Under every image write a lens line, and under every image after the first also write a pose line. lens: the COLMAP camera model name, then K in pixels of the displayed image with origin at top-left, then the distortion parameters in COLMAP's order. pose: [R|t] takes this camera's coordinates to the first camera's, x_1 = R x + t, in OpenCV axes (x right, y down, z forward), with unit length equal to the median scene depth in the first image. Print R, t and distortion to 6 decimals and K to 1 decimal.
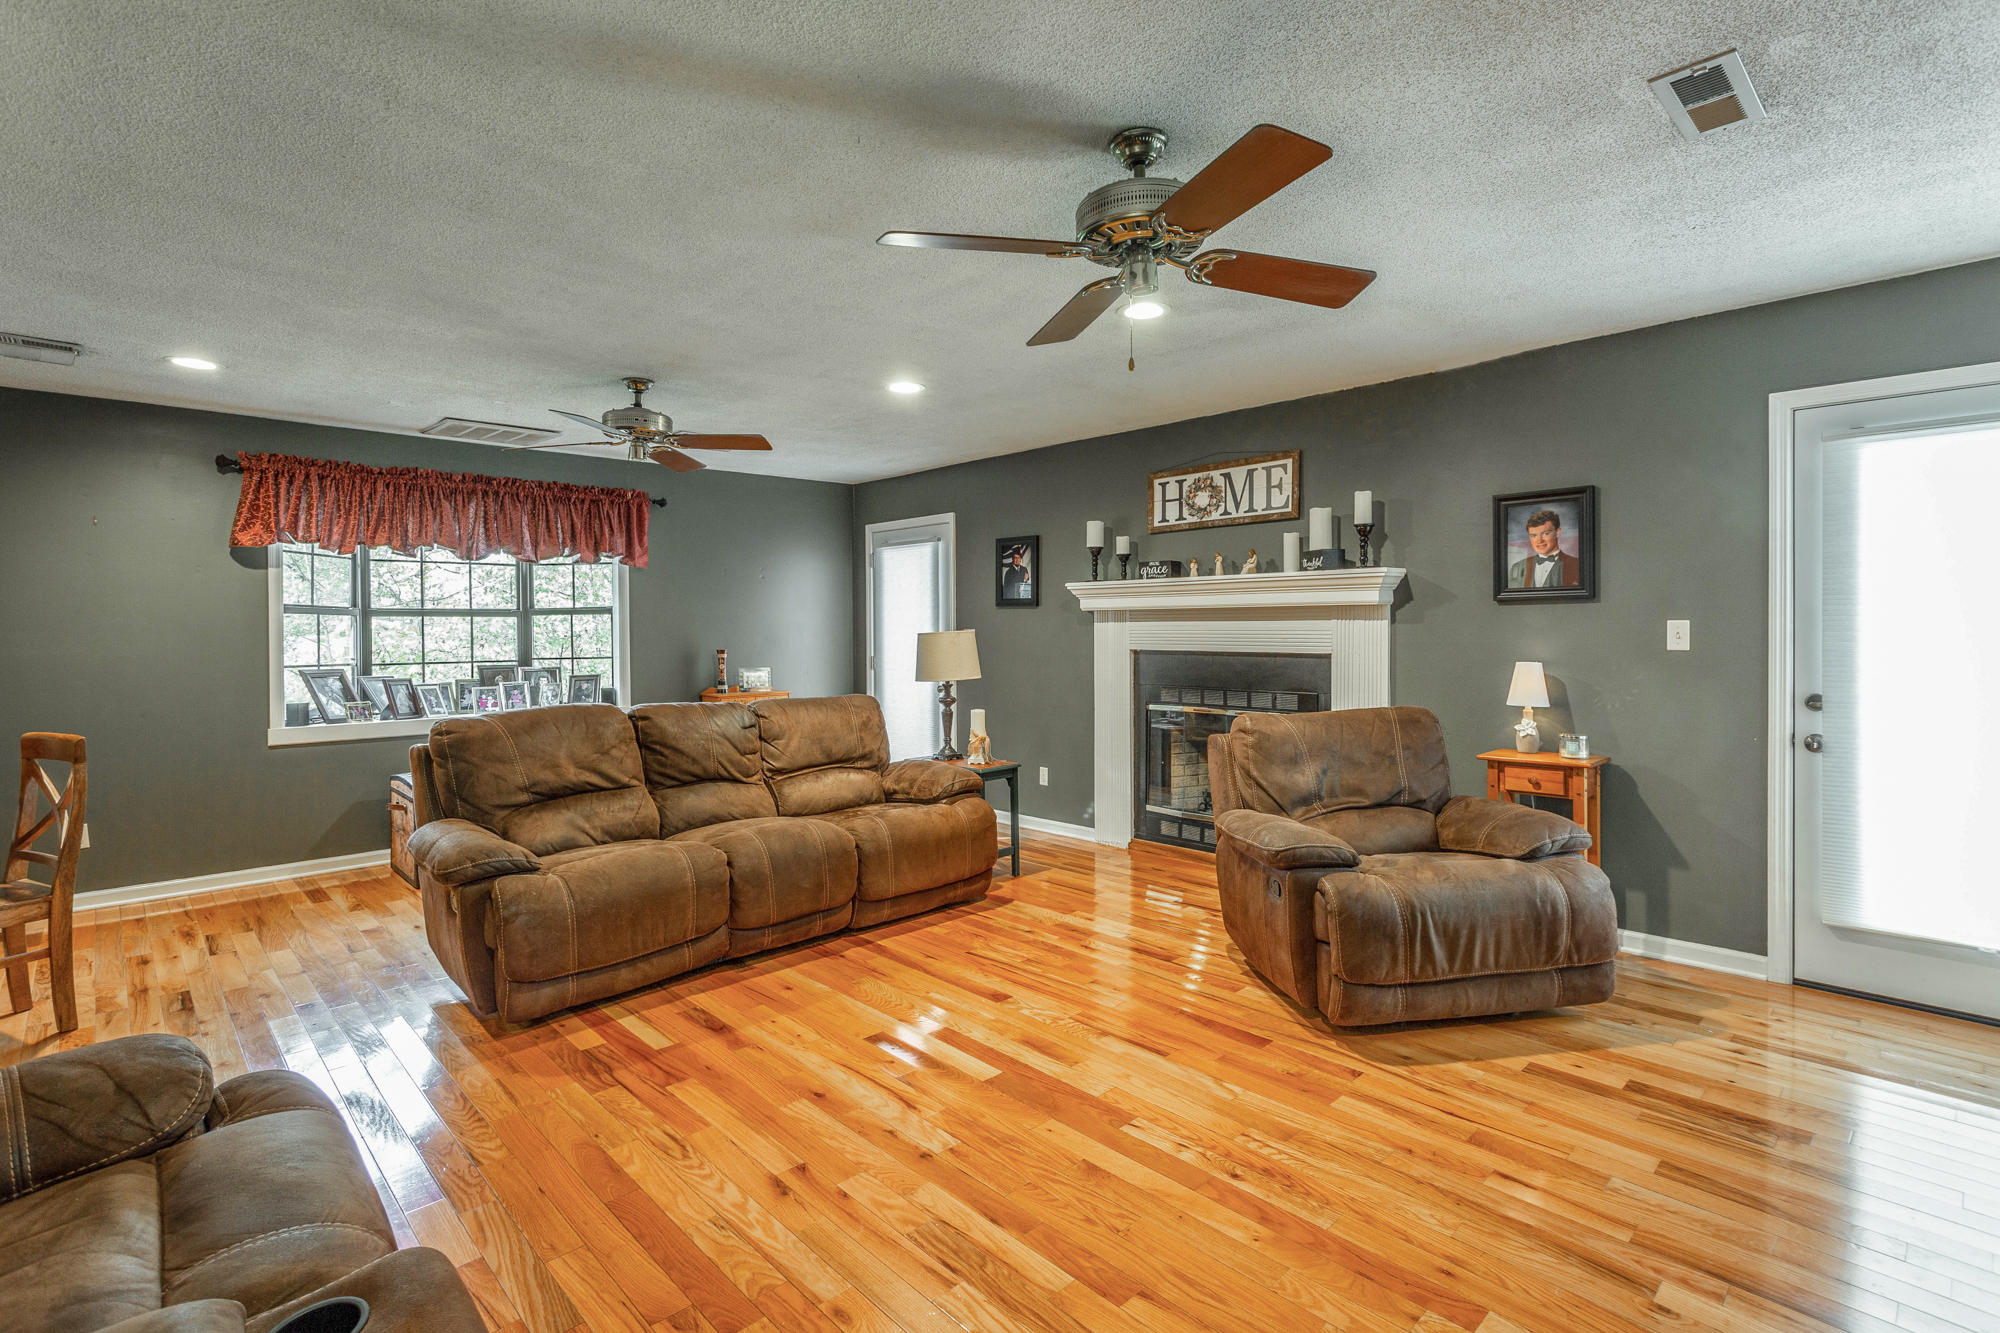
lens RADIAL K [[948.1, 0, 1006.4], [0, 948.1, 645.0], [0, 0, 1]] dist [-0.008737, 0.005054]
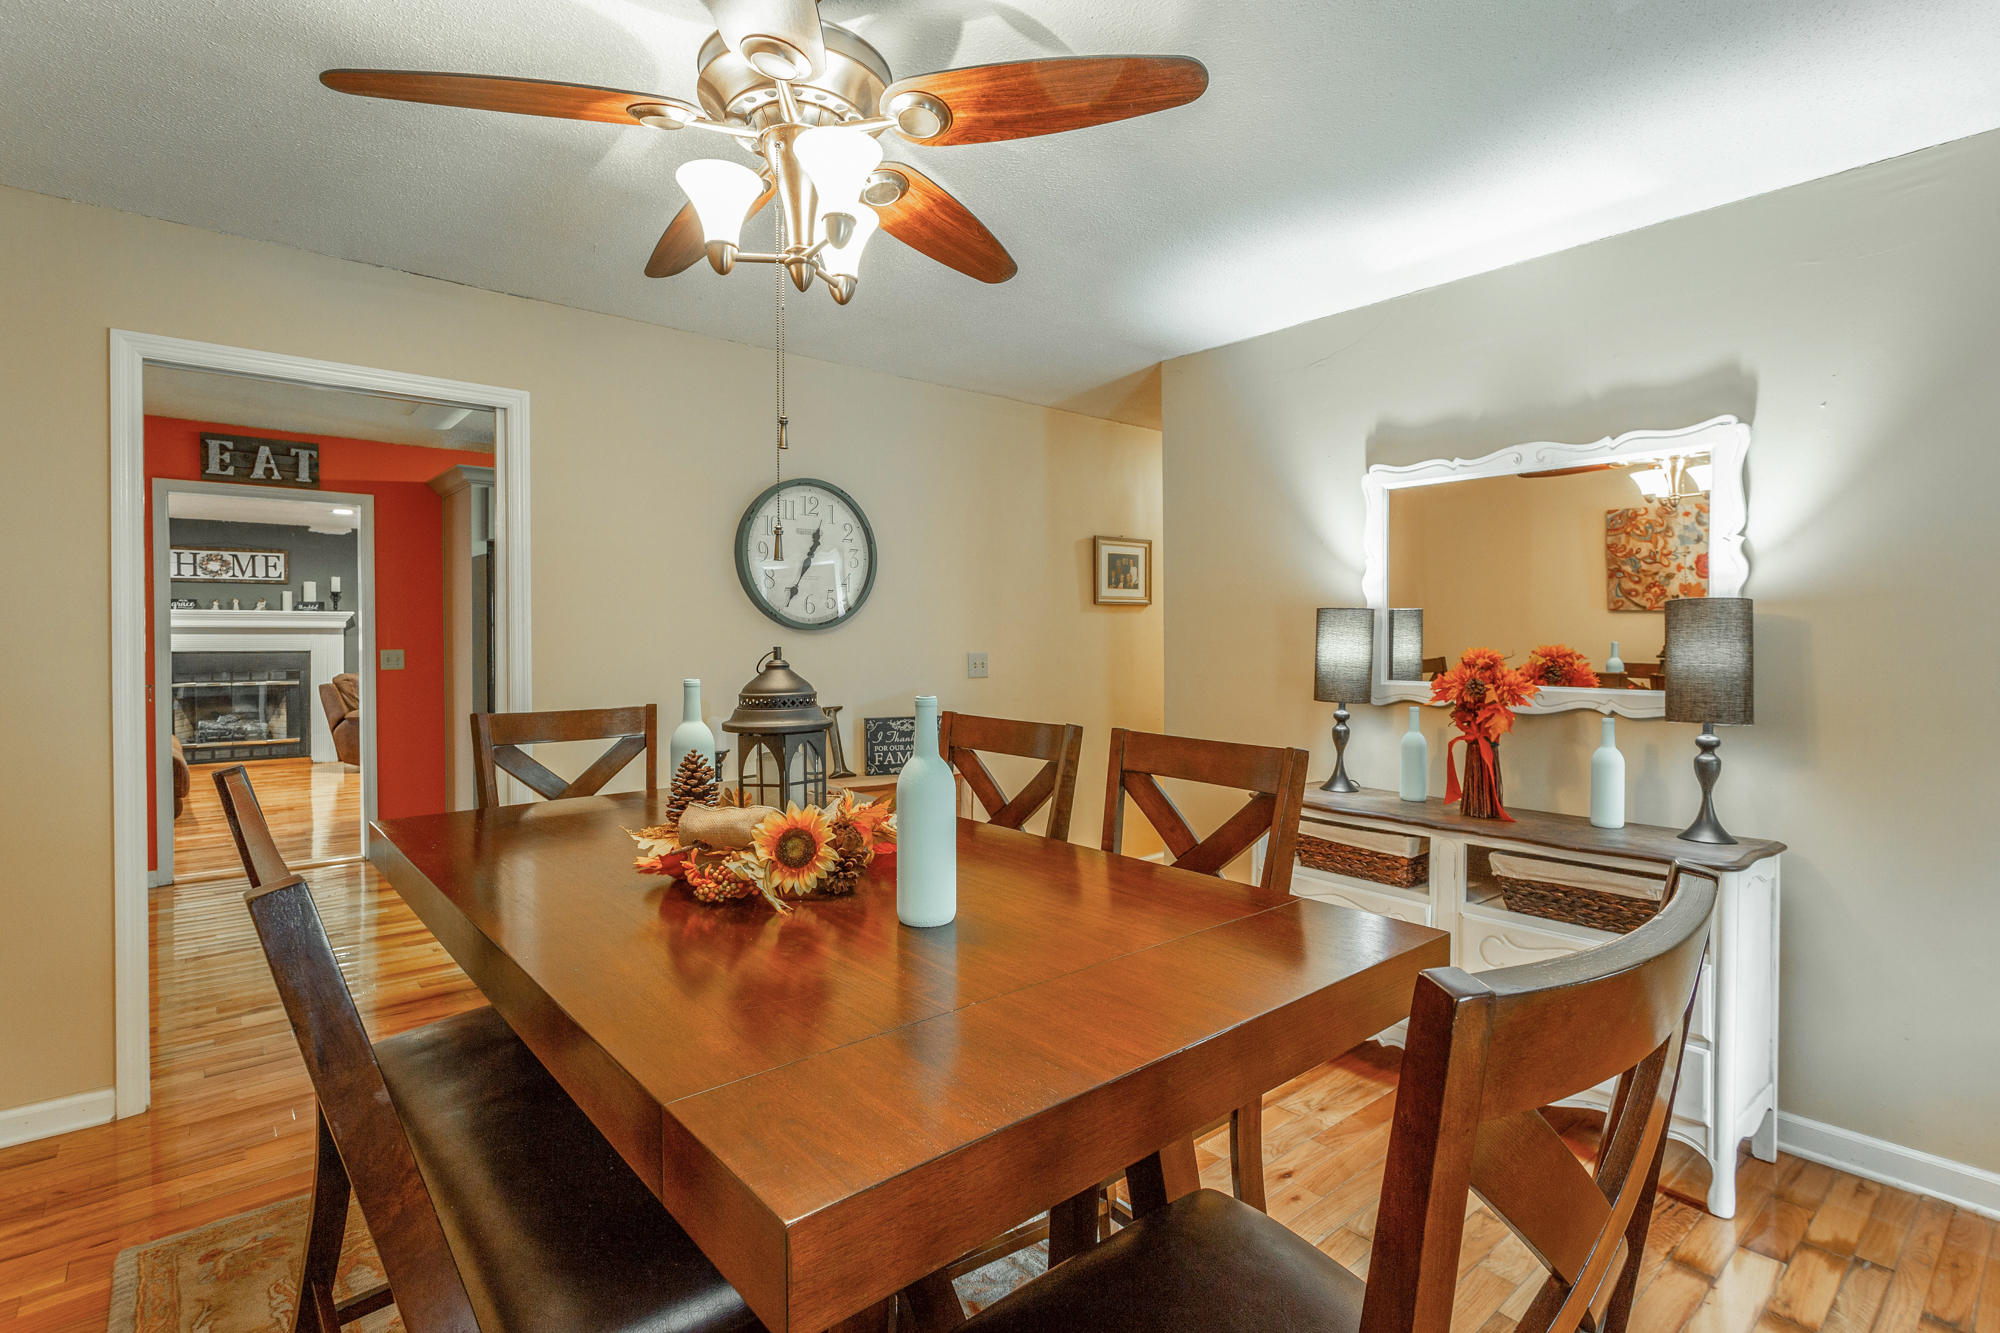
lens RADIAL K [[948.1, 0, 1002.1], [0, 948.1, 653.6], [0, 0, 1]] dist [-0.008737, 0.005054]
pose [[0.048430, -0.006870, 0.998803, -1.658867], [0.021659, 0.999748, 0.005827, 0.036475], [-0.998592, 0.021351, 0.048567, -0.628053]]
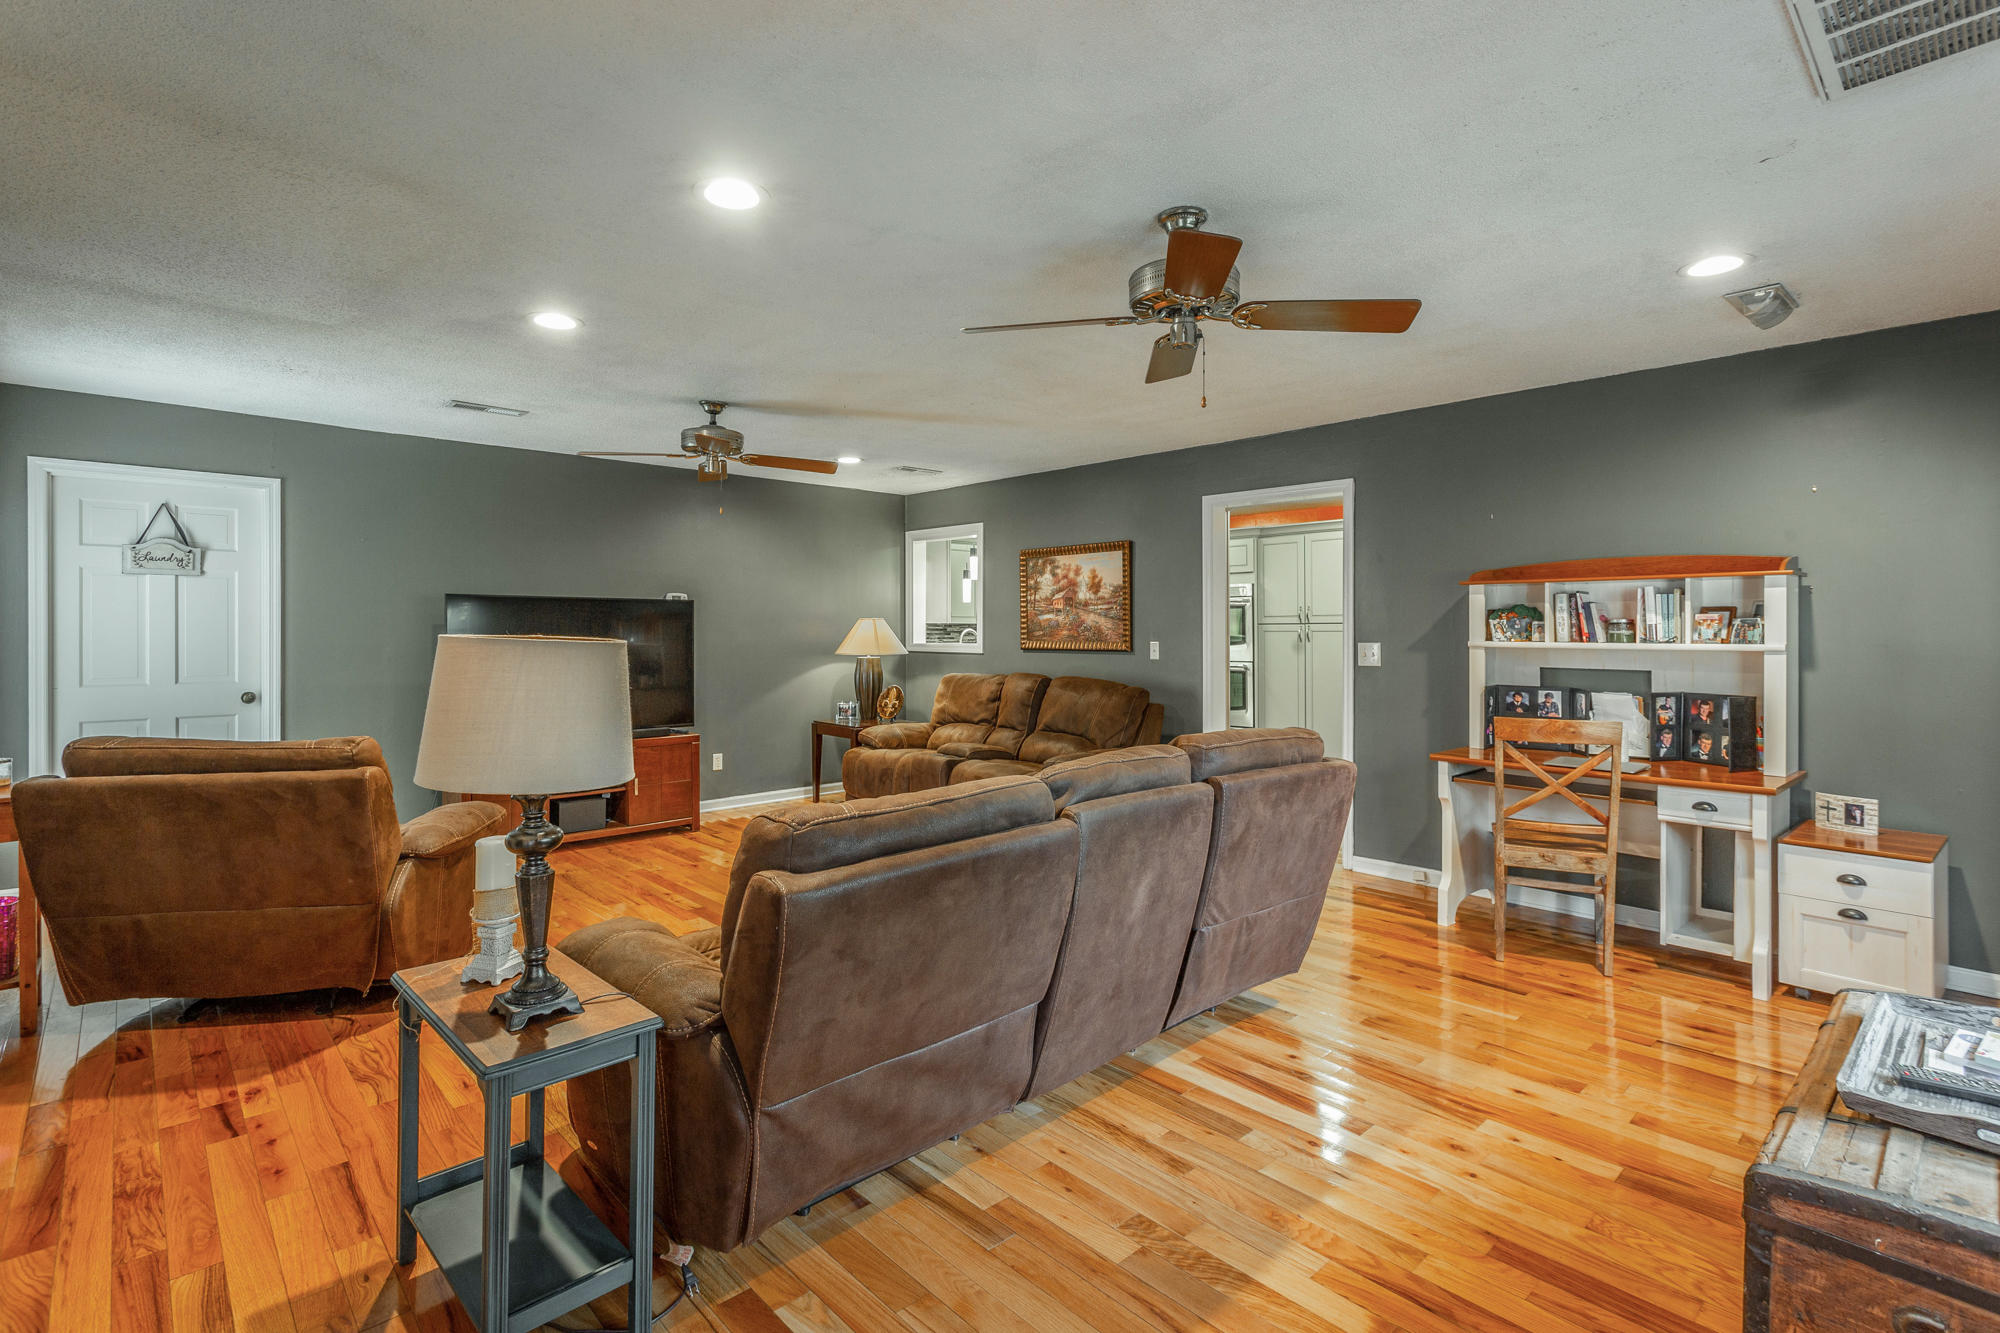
lens RADIAL K [[948.1, 0, 1017.3], [0, 948.1, 629.4], [0, 0, 1]] dist [-0.008737, 0.005054]
pose [[-0.999940, 0.006710, 0.008686, -0.263598], [0.006871, 0.999803, 0.018612, -0.025312], [-0.008559, 0.018671, -0.999789, 1.468573]]
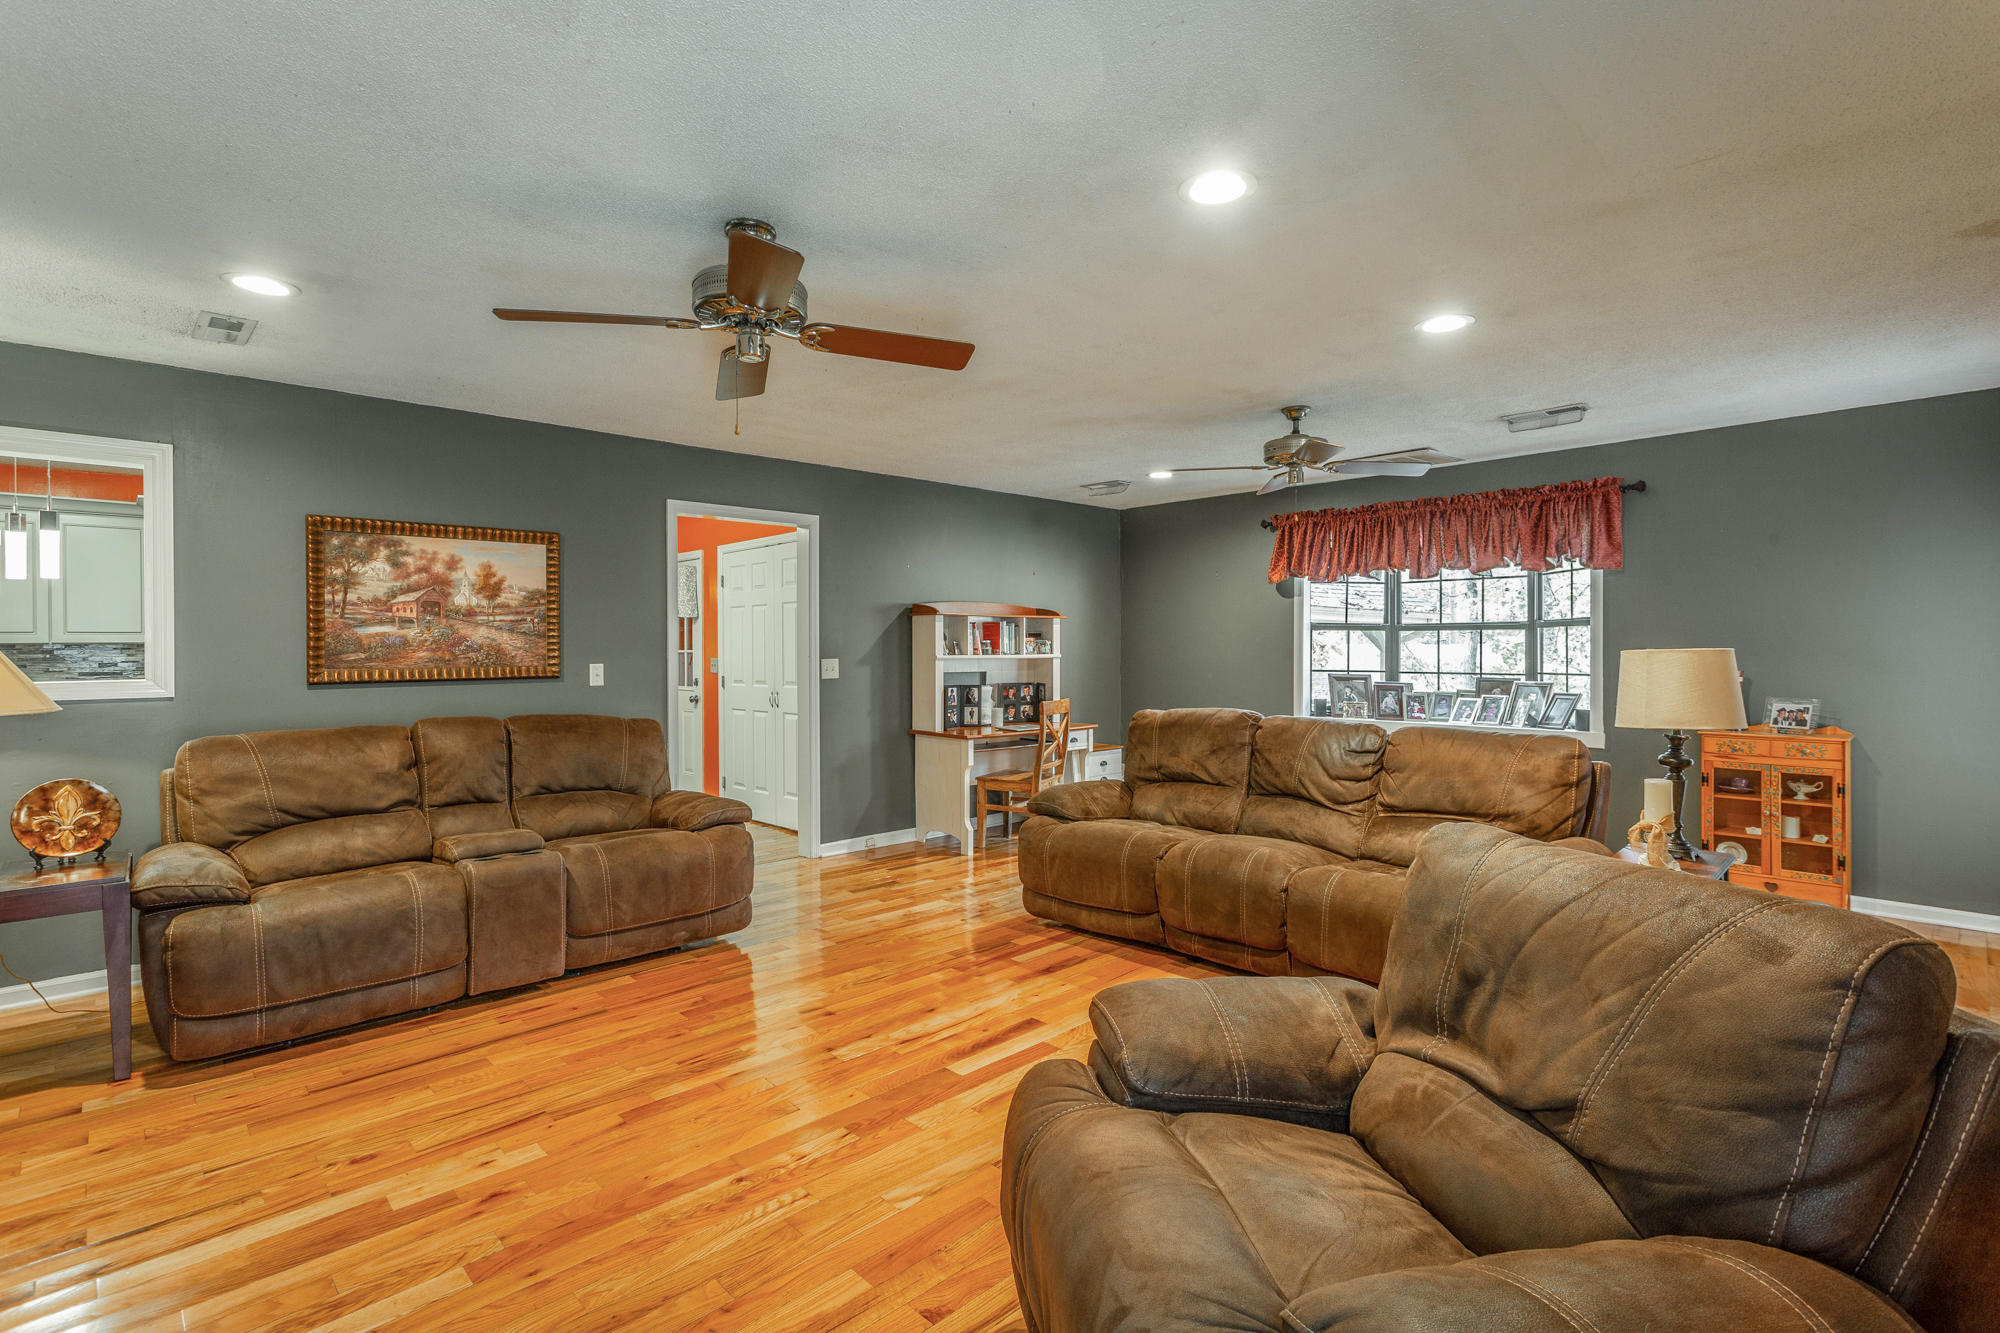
lens RADIAL K [[948.1, 0, 994.1], [0, 948.1, 652.2], [0, 0, 1]] dist [-0.008737, 0.005054]
pose [[-0.005816, 0.014387, -0.999880, 0.609380], [-0.014135, 0.999795, 0.014468, -0.017301], [0.999883, 0.014218, -0.005611, 0.613062]]
